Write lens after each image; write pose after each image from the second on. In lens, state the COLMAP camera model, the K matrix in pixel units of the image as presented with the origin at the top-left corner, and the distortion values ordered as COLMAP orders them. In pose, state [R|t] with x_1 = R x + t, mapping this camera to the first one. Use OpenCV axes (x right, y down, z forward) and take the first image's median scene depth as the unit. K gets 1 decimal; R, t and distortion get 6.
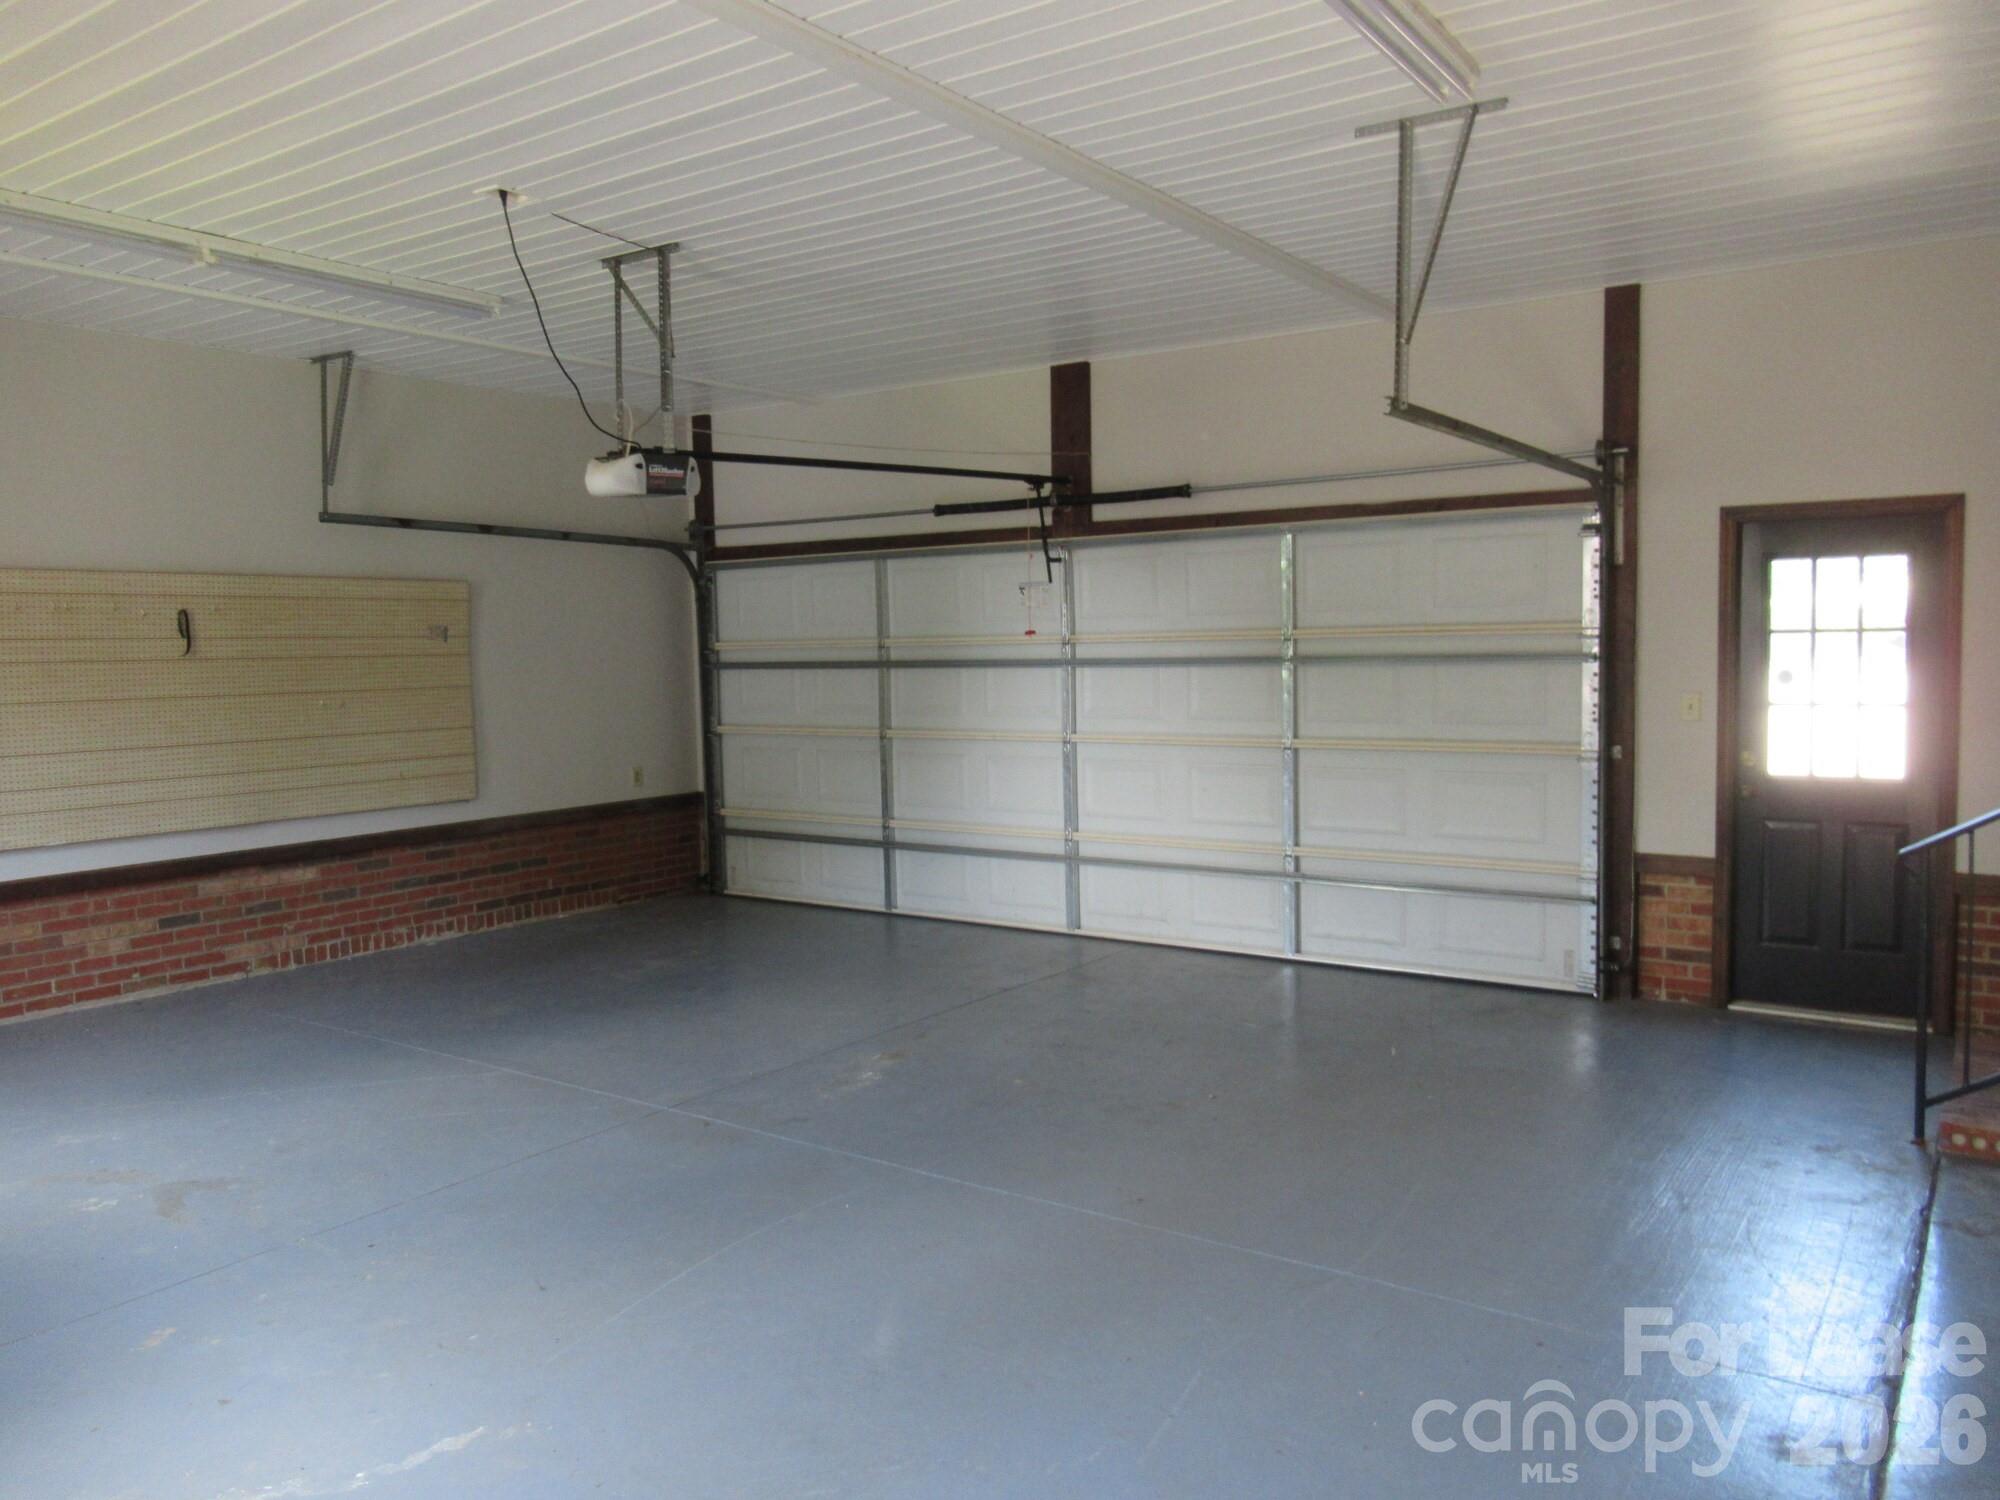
lens RADIAL K [[1486.6, 0, 1003.2], [0, 1486.6, 746.5], [0, 0, 1]] dist [-0.013531, 0.004502]
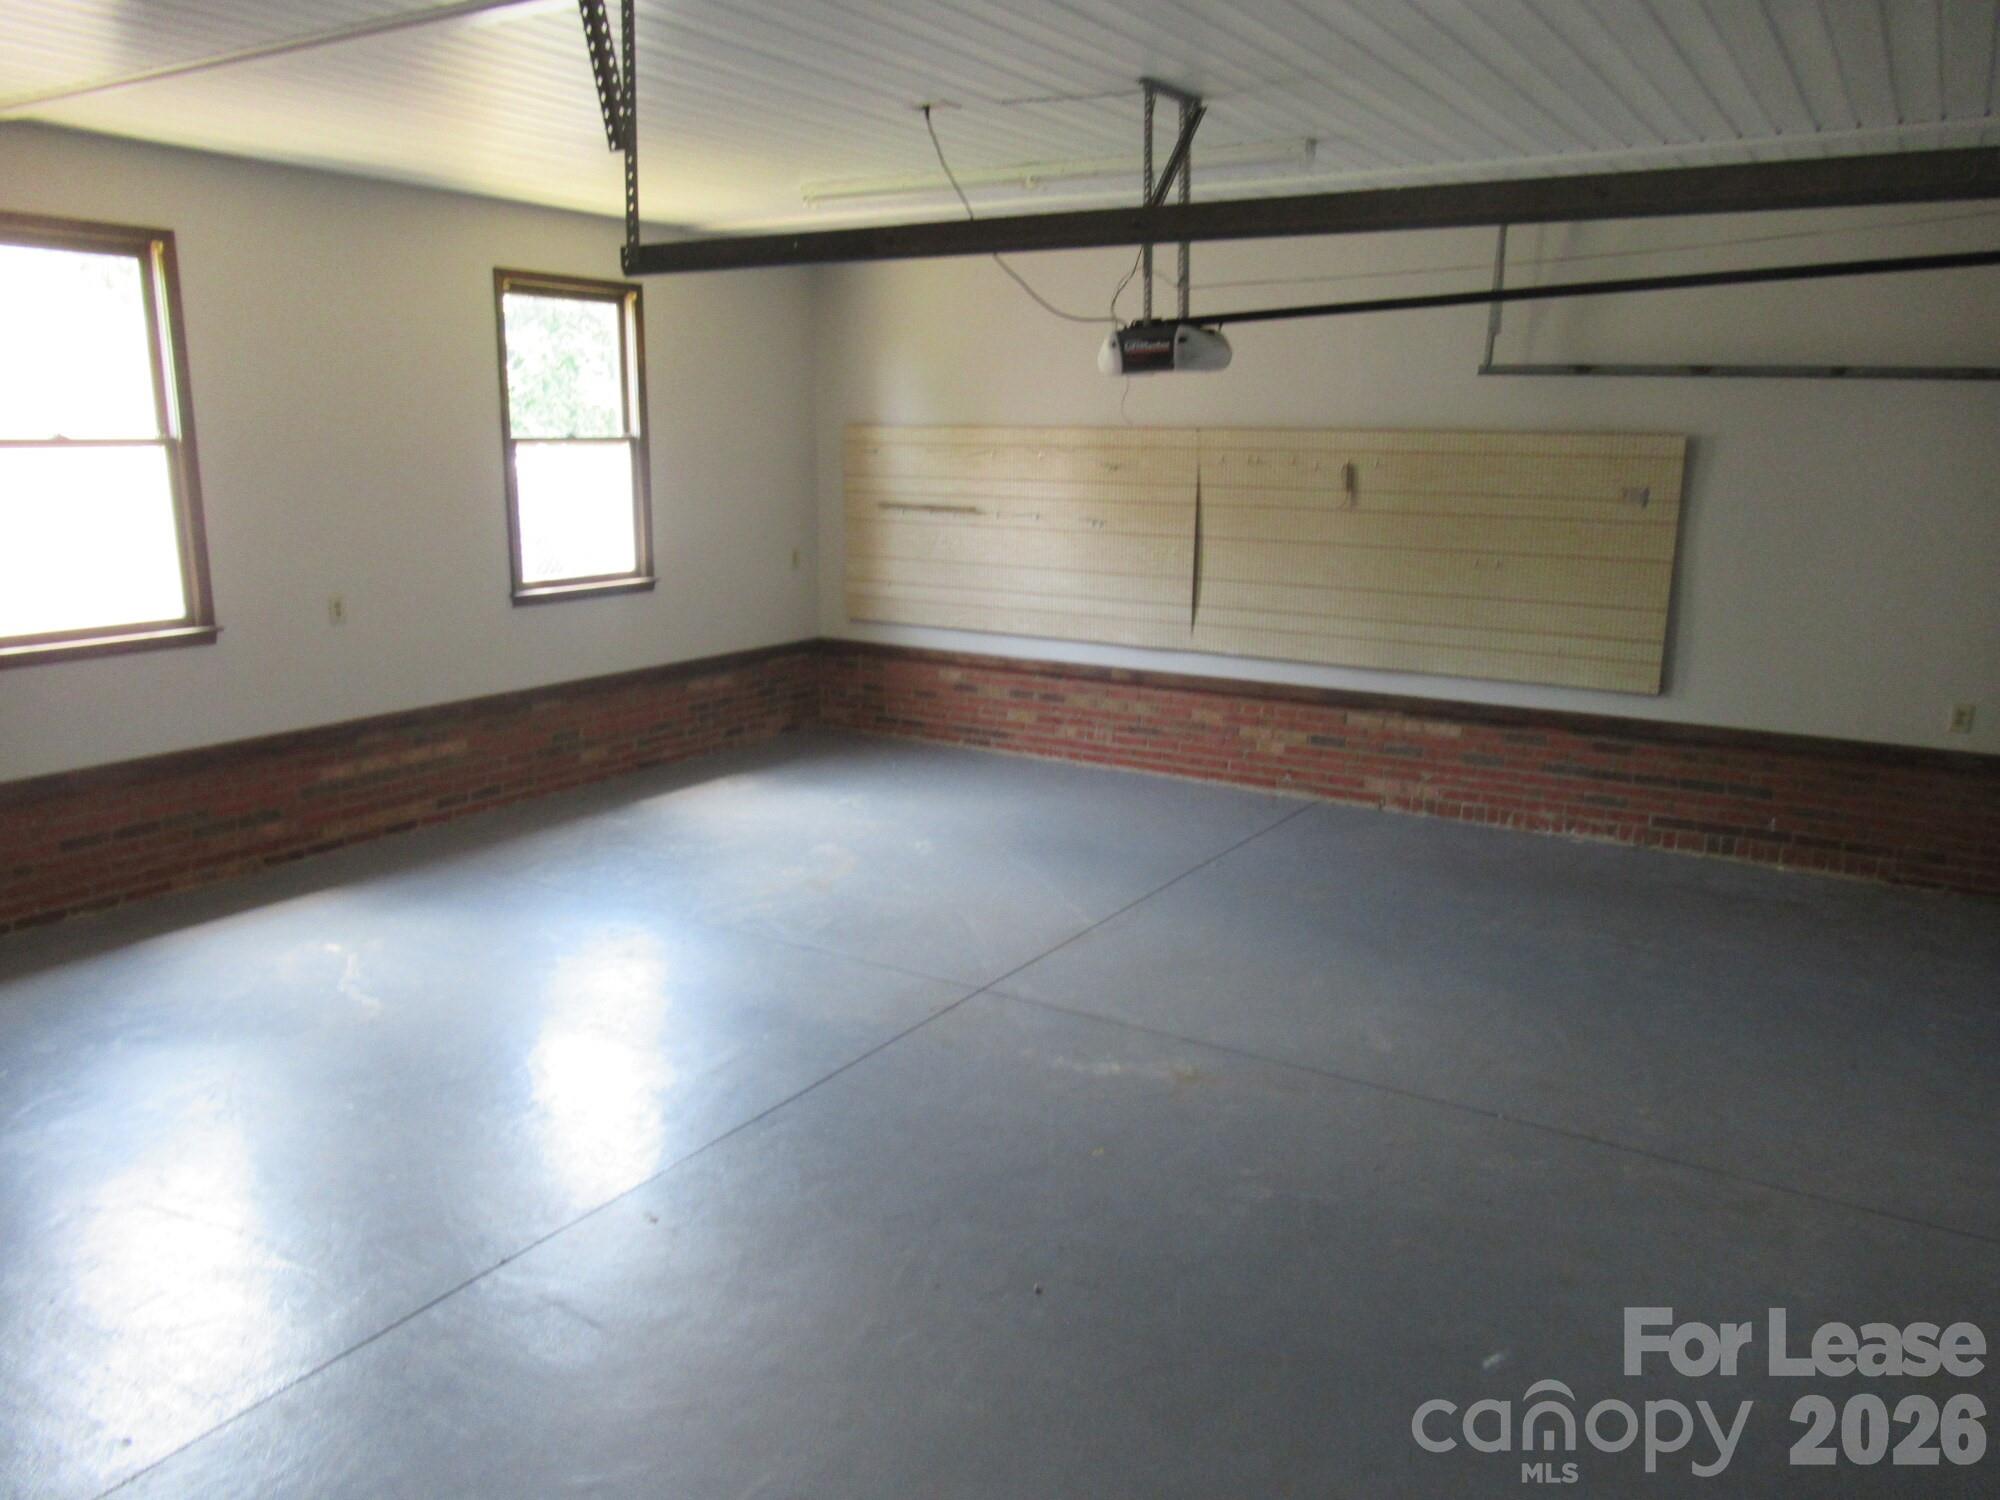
lens RADIAL K [[1486.6, 0, 1003.7], [0, 1486.6, 749.3], [0, 0, 1]] dist [-0.013531, 0.004502]
pose [[0.048150, 0.228003, -0.972469, 0.506795], [-0.082095, 0.971208, 0.223643, -0.103868], [0.995461, 0.069066, 0.065481, 0.637080]]
